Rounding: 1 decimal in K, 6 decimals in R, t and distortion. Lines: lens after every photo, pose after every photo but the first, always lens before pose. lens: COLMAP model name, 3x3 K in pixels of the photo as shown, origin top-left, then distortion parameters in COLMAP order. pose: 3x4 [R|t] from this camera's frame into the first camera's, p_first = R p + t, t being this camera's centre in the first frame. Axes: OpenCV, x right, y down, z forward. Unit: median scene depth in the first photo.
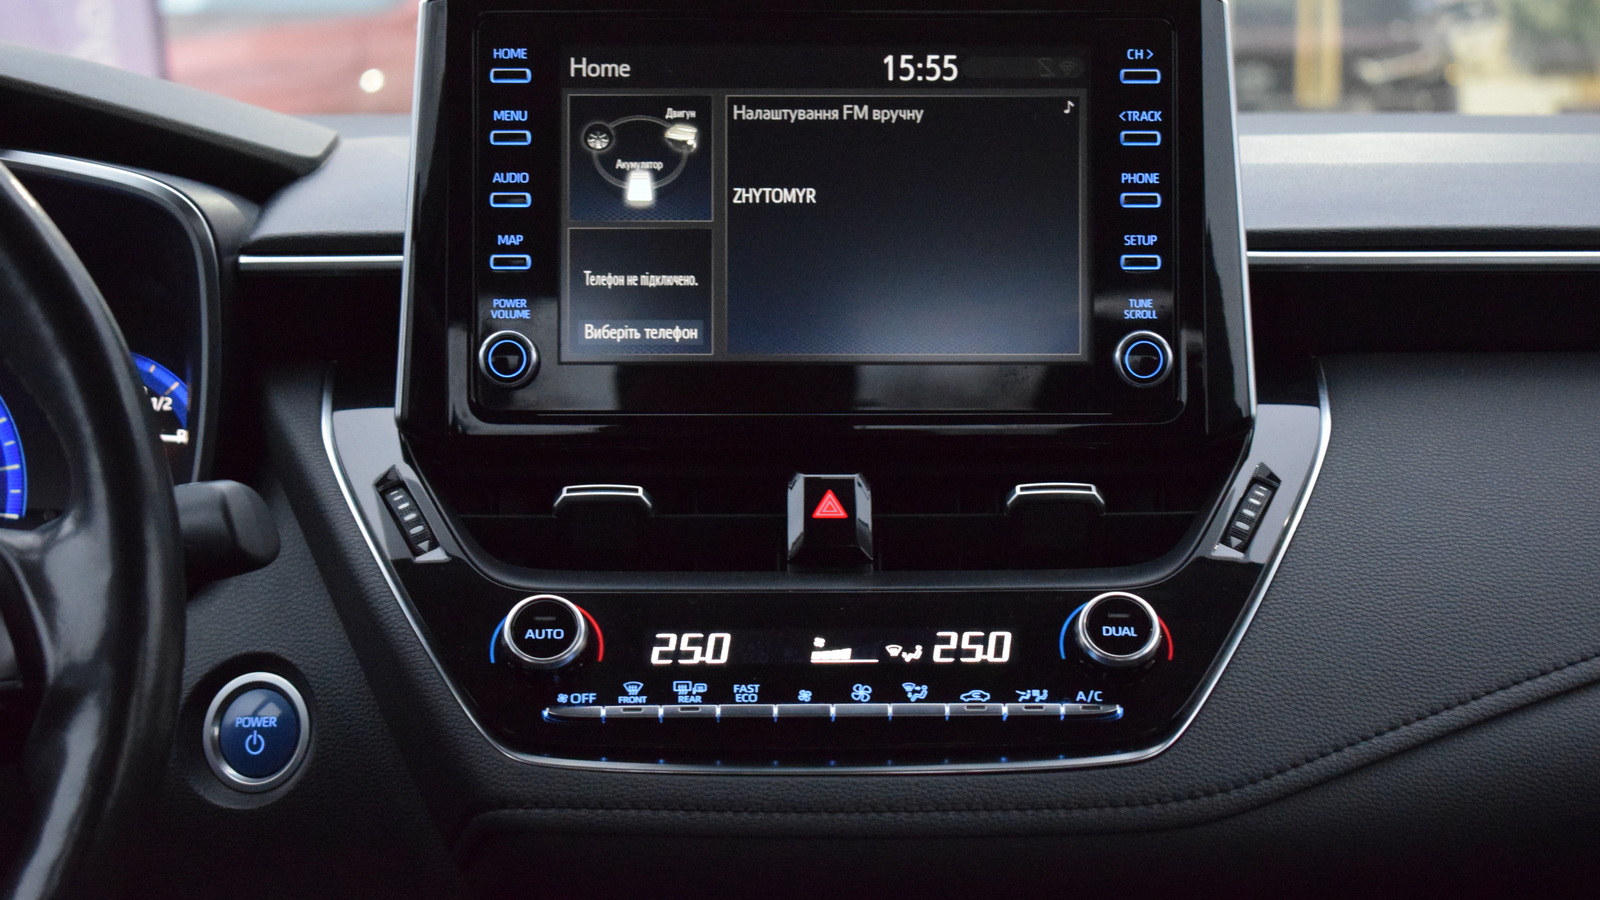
lens RADIAL K [[3329.5, 0, 800.0], [0, 3329.5, 450.0], [0, 0, 1]] dist [0.033875, 0.030352]
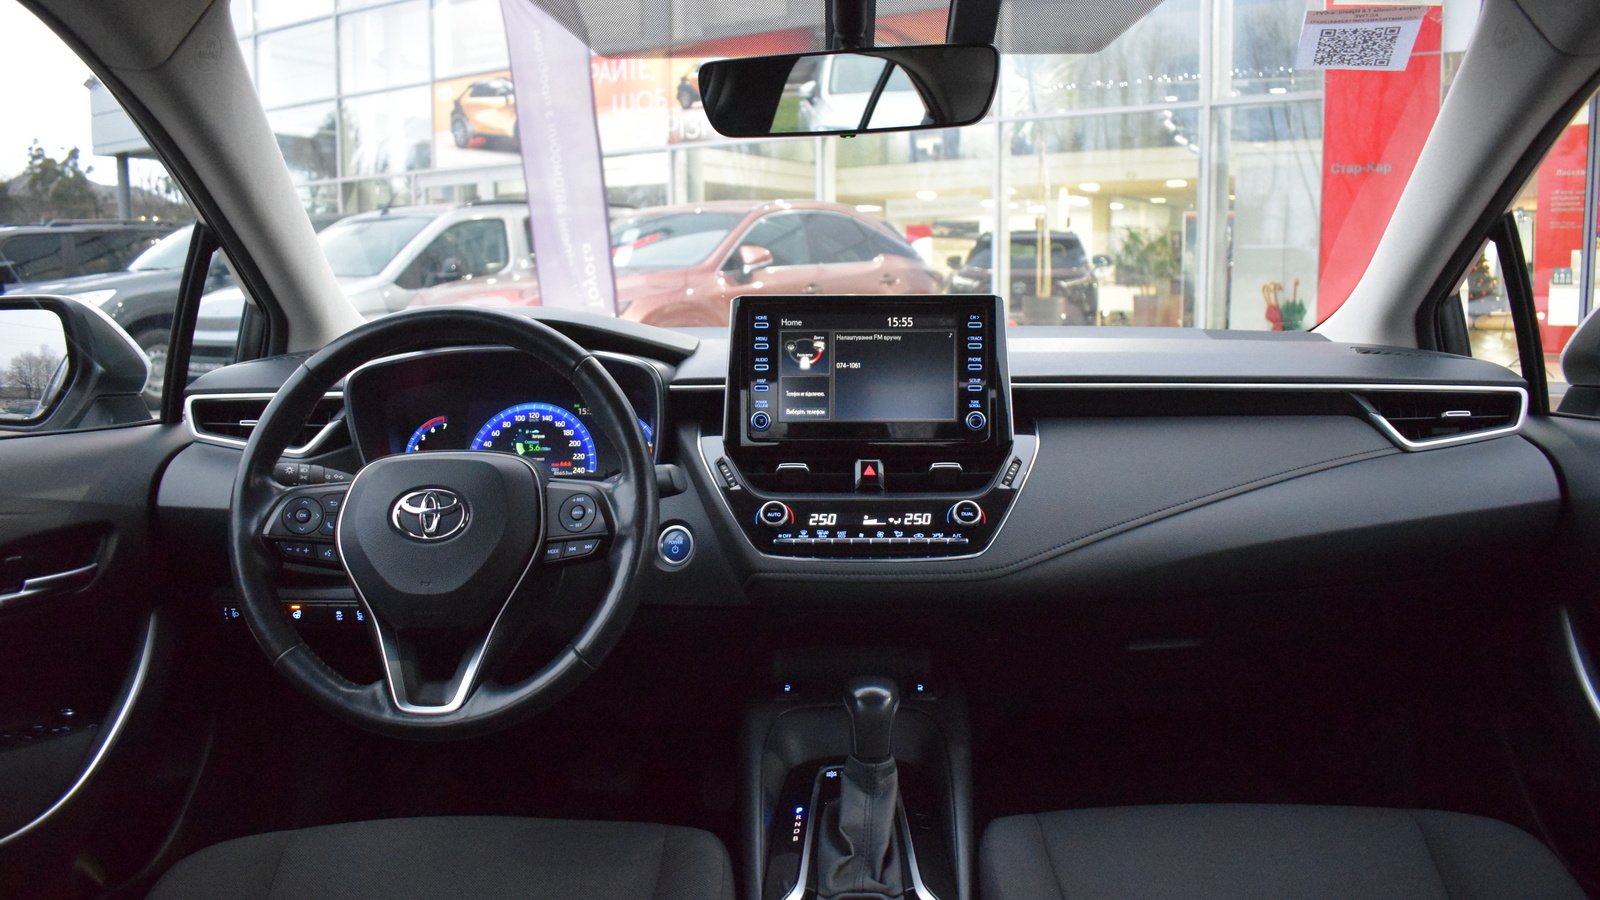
lens RADIAL K [[1263.1, 0, 800.0], [0, 1263.1, 450.0], [0, 0, 1]] dist [-0.091362, 0.006249]
pose [[0.999298, 0.000497, -0.037447, -0.010603], [0.000266, 0.999792, 0.020379, -0.024387], [0.037449, -0.020375, 0.999091, -0.122007]]
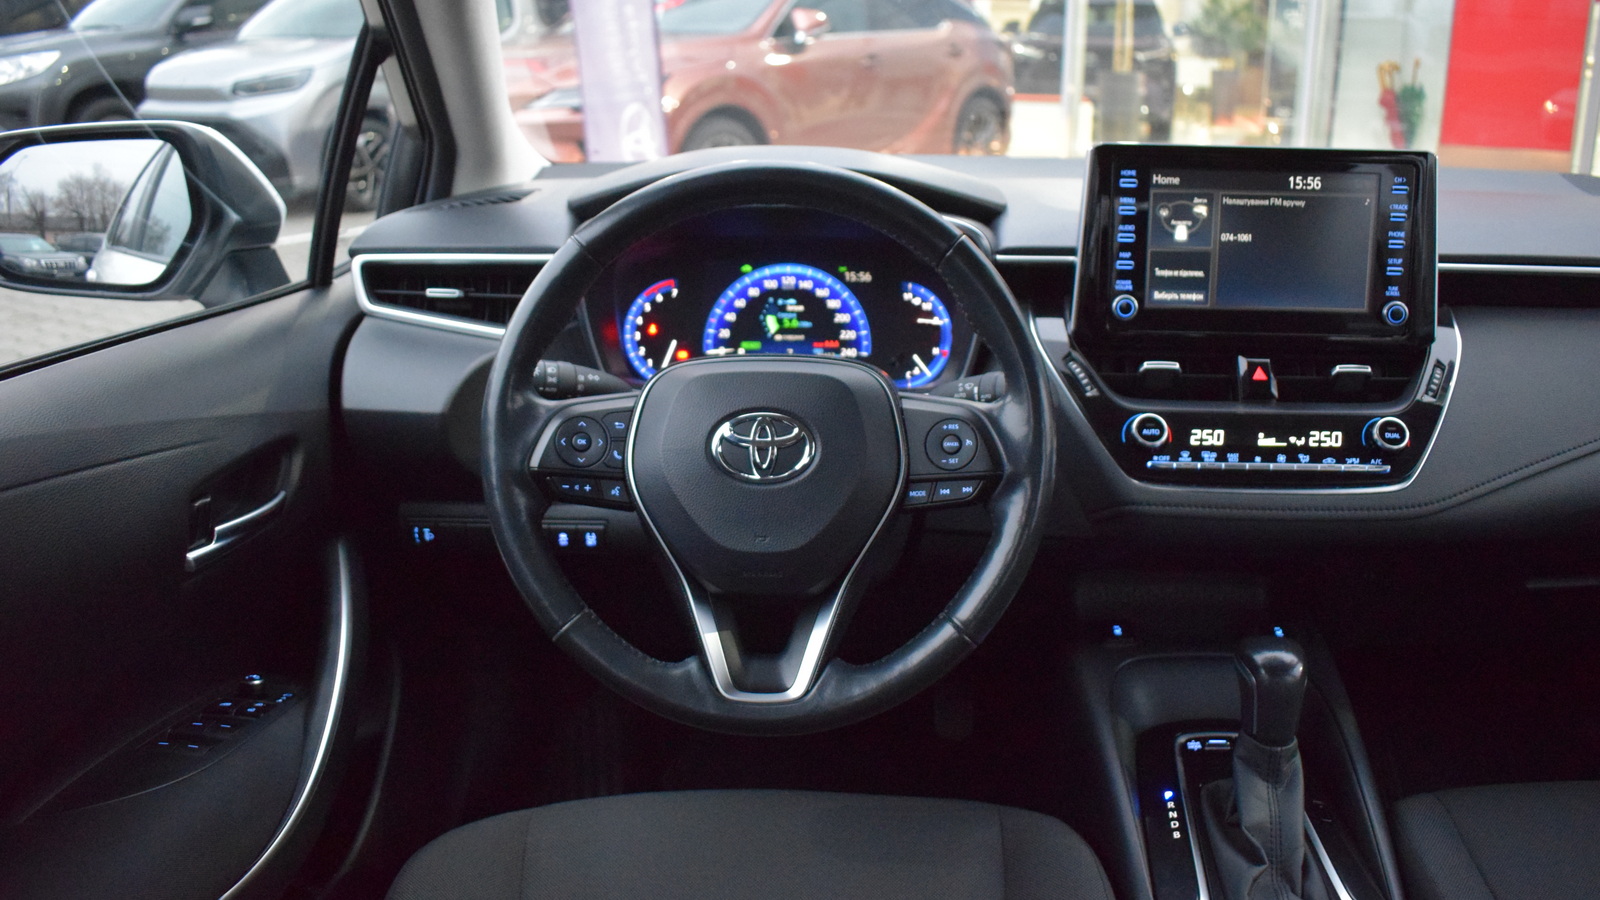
lens RADIAL K [[1394.9, 0, 800.0], [0, 1394.9, 450.0], [0, 0, 1]] dist [-0.086447, 0.001485]
pose [[0.999050, 0.021419, -0.037964, -0.272536], [-0.014490, 0.984605, 0.174194, -0.094016], [0.041111, -0.173478, 0.983979, 0.024978]]
